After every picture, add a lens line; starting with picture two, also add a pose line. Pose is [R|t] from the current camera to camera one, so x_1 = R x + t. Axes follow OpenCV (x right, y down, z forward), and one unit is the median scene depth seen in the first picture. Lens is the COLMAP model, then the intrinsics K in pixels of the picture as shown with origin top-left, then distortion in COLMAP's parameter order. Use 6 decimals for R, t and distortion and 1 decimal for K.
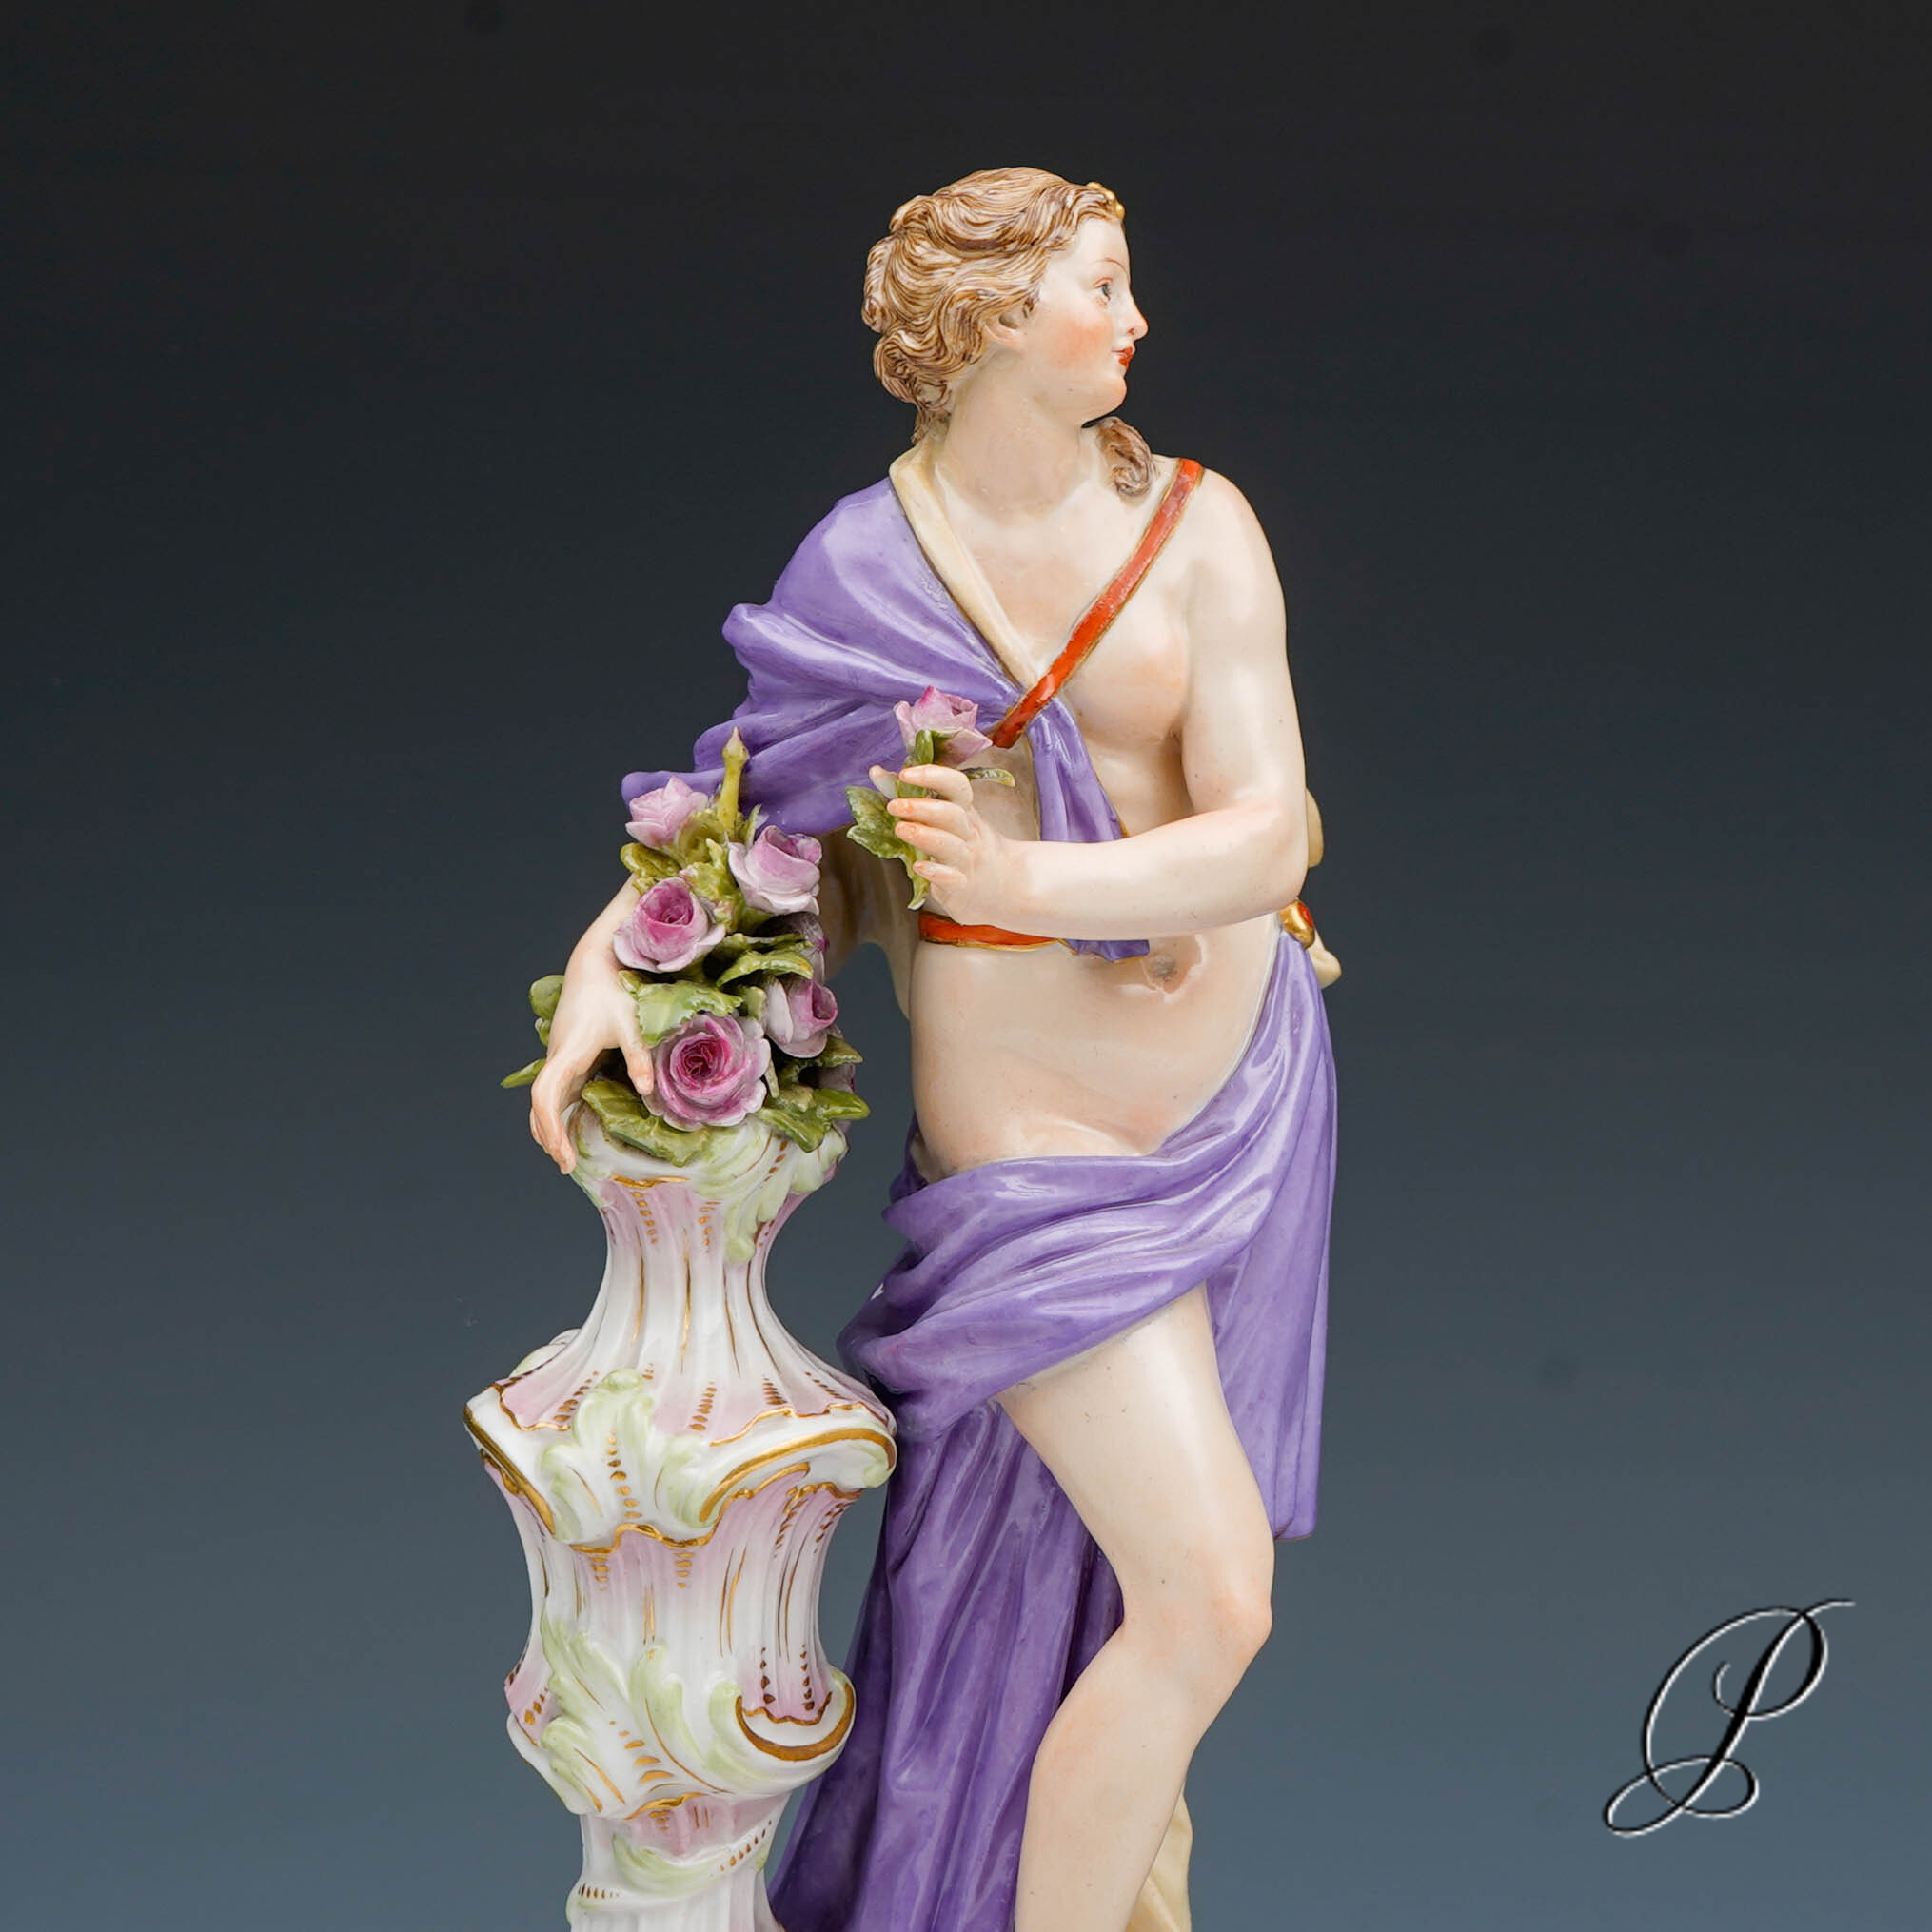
lens RADIAL K [[5112.1, 0, 1073.1], [0, 5112.1, 564.6], [0, 0, 1]] dist [-0.022991, -0.074613]
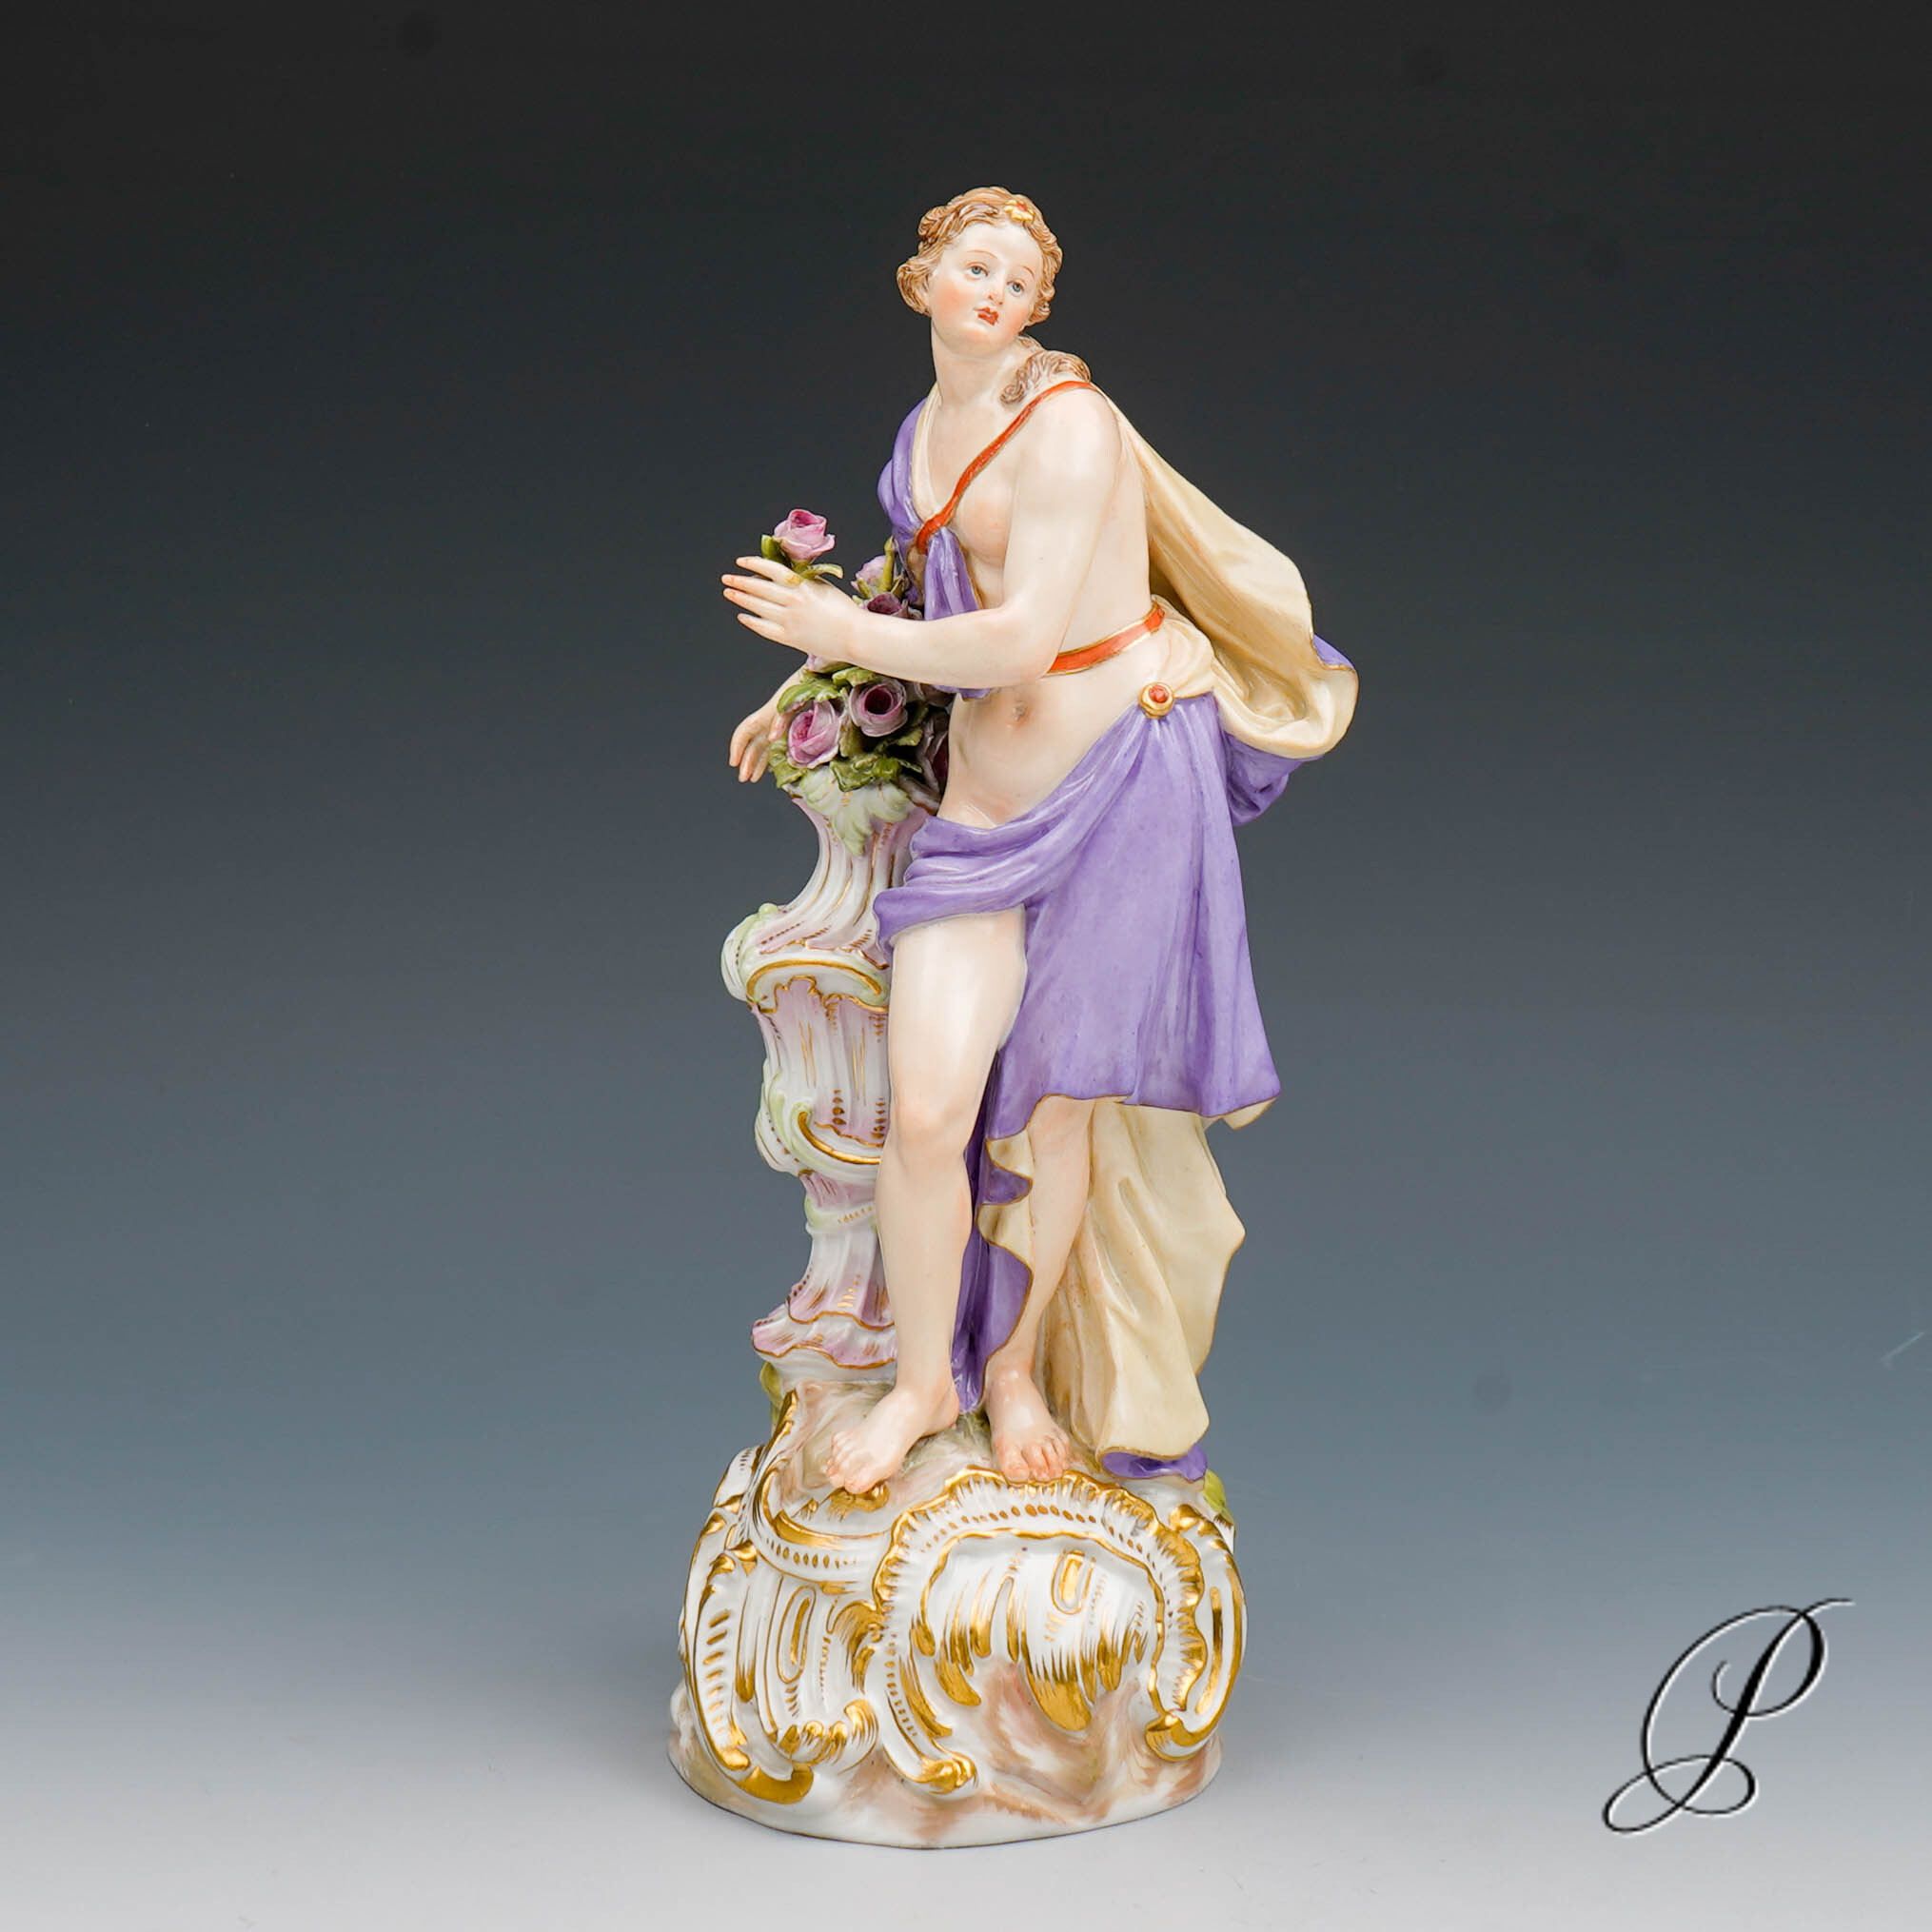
lens RADIAL K [[5112.1, 0, 1073.1], [0, 5112.1, 564.6], [0, 0, 1]] dist [-0.022991, -0.074613]
pose [[0.515220, 0.100497, -0.851145, 1.354143], [-0.047073, 0.994921, 0.088978, -0.104350], [0.855764, -0.005777, 0.517334, 0.219313]]
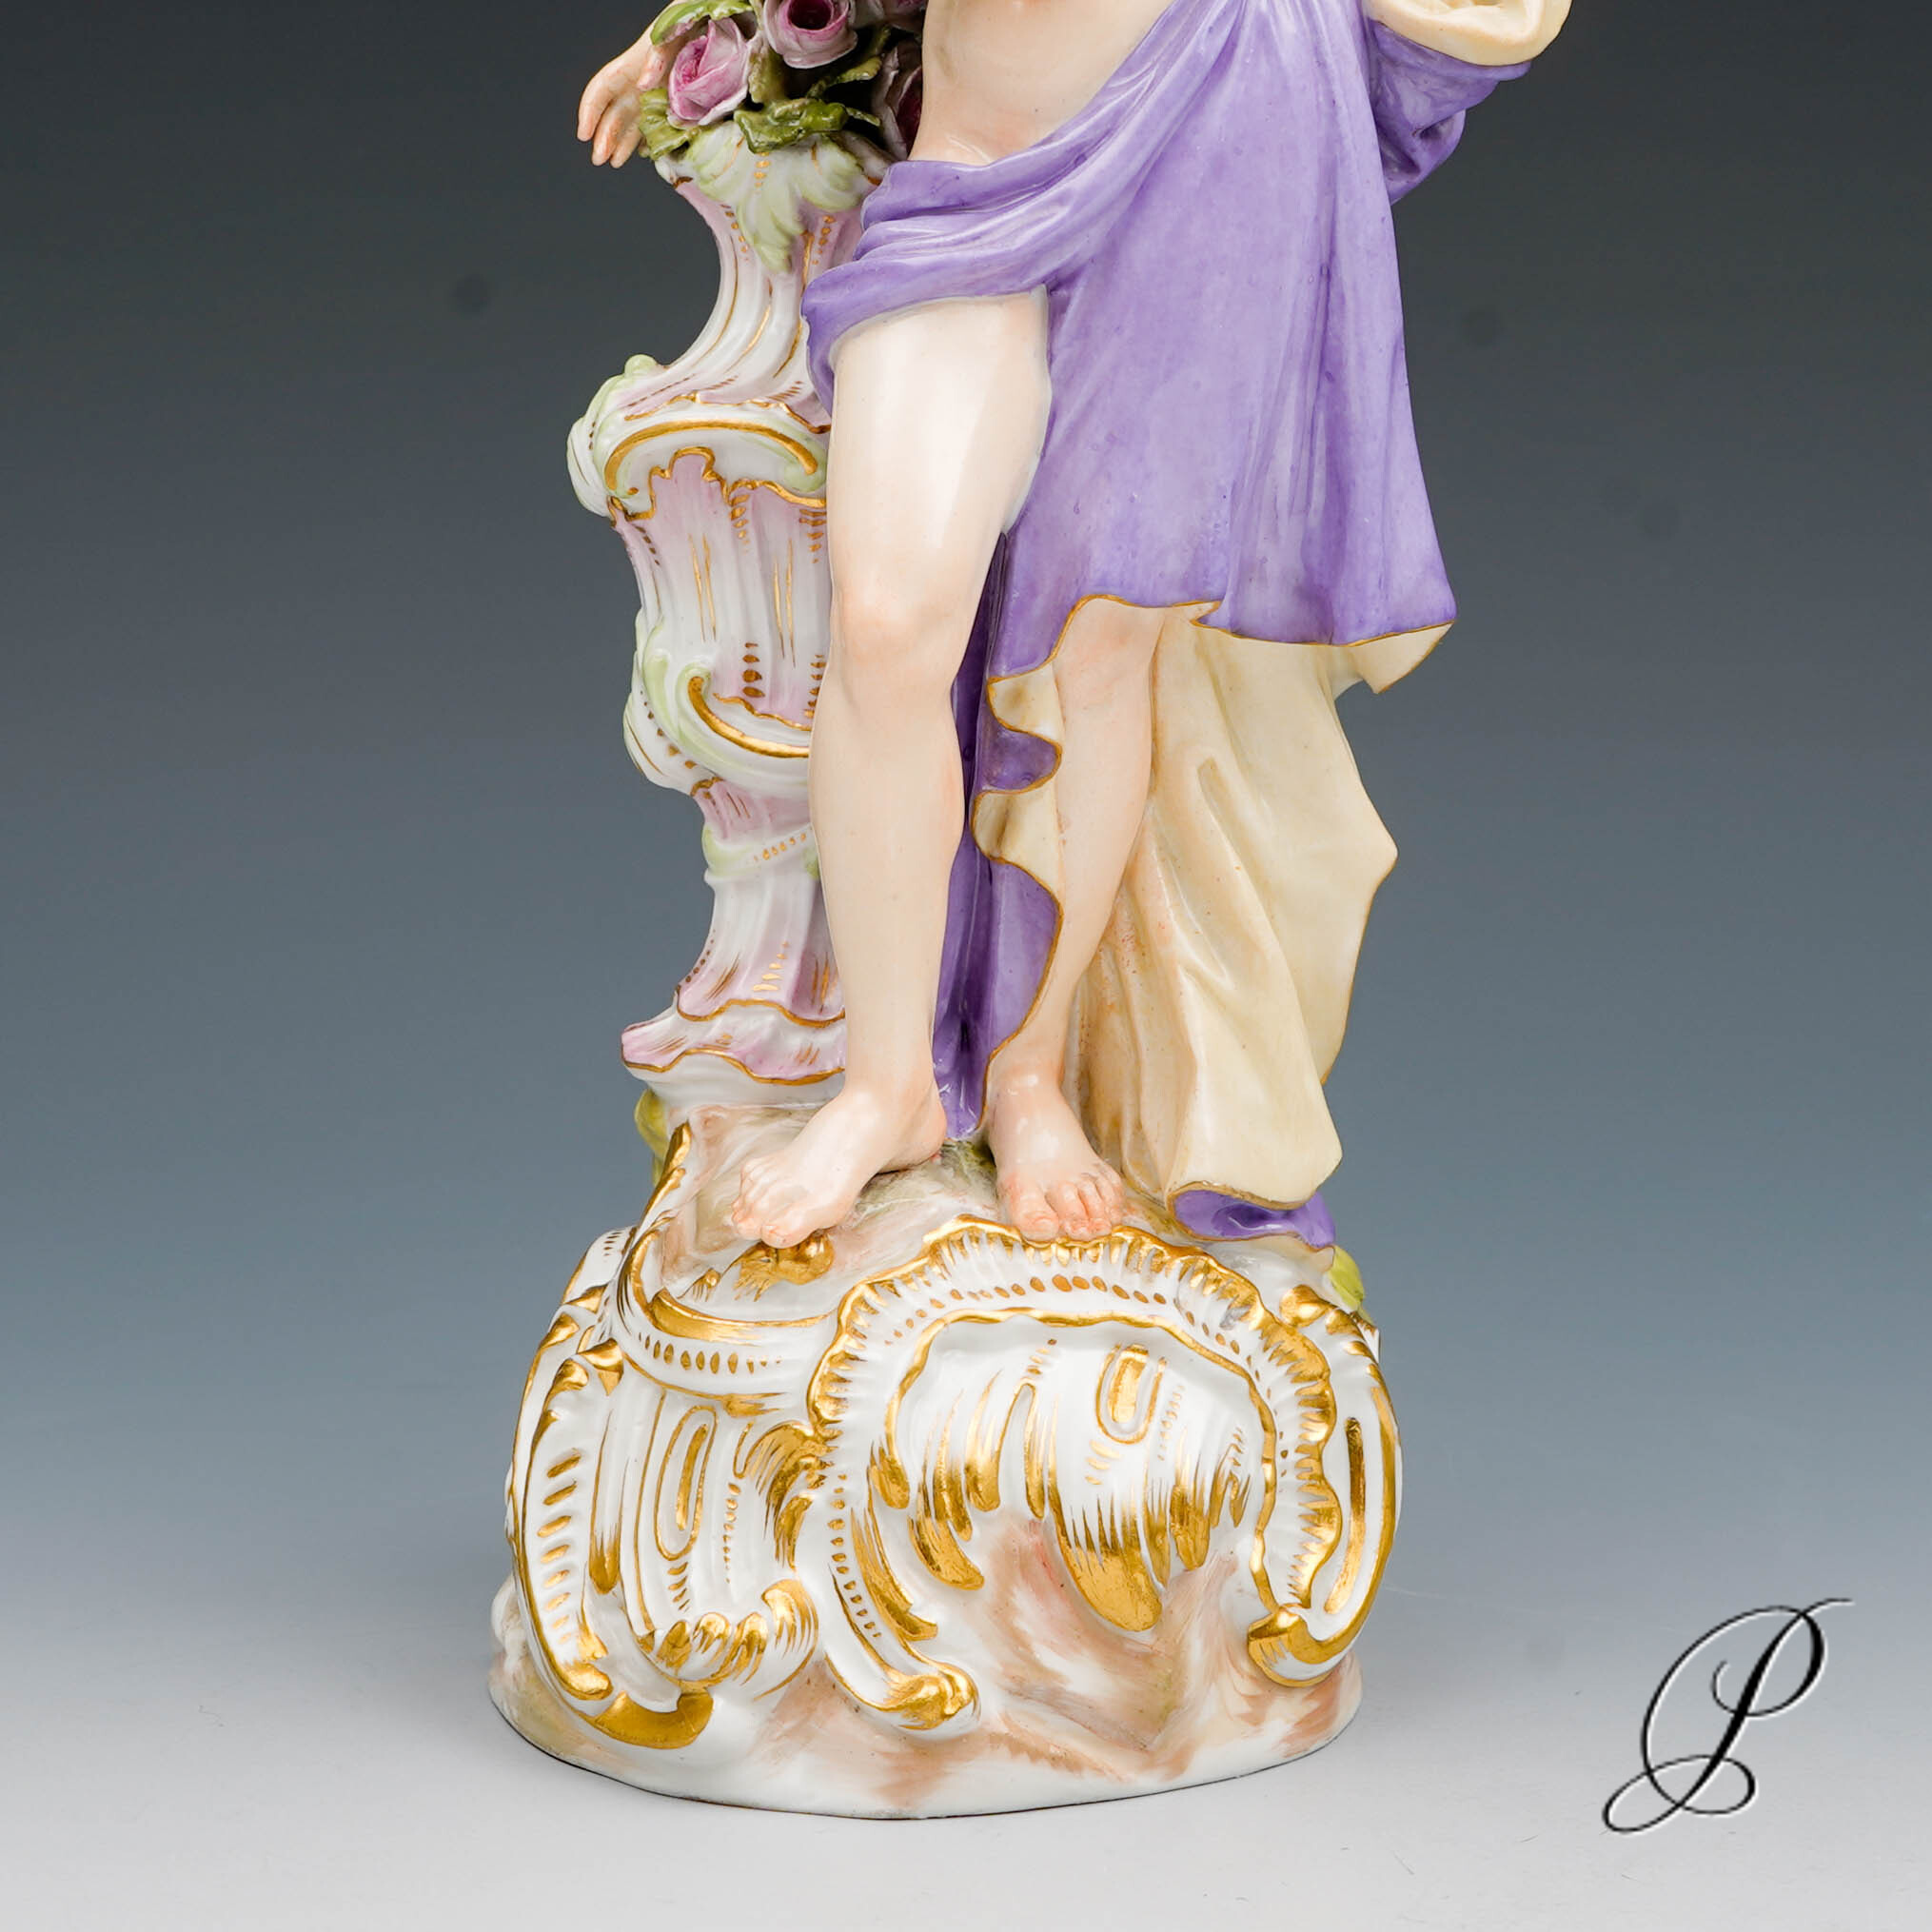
lens RADIAL K [[5098.0, 0, 1096.4], [0, 5098.0, 870.1], [0, 0, 1]] dist [-0.008676, 0.119918]
pose [[0.522968, 0.110866, -0.845111, 0.854924], [-0.042174, 0.993656, 0.104255, 0.147391], [0.851308, -0.018880, 0.524326, 0.517130]]
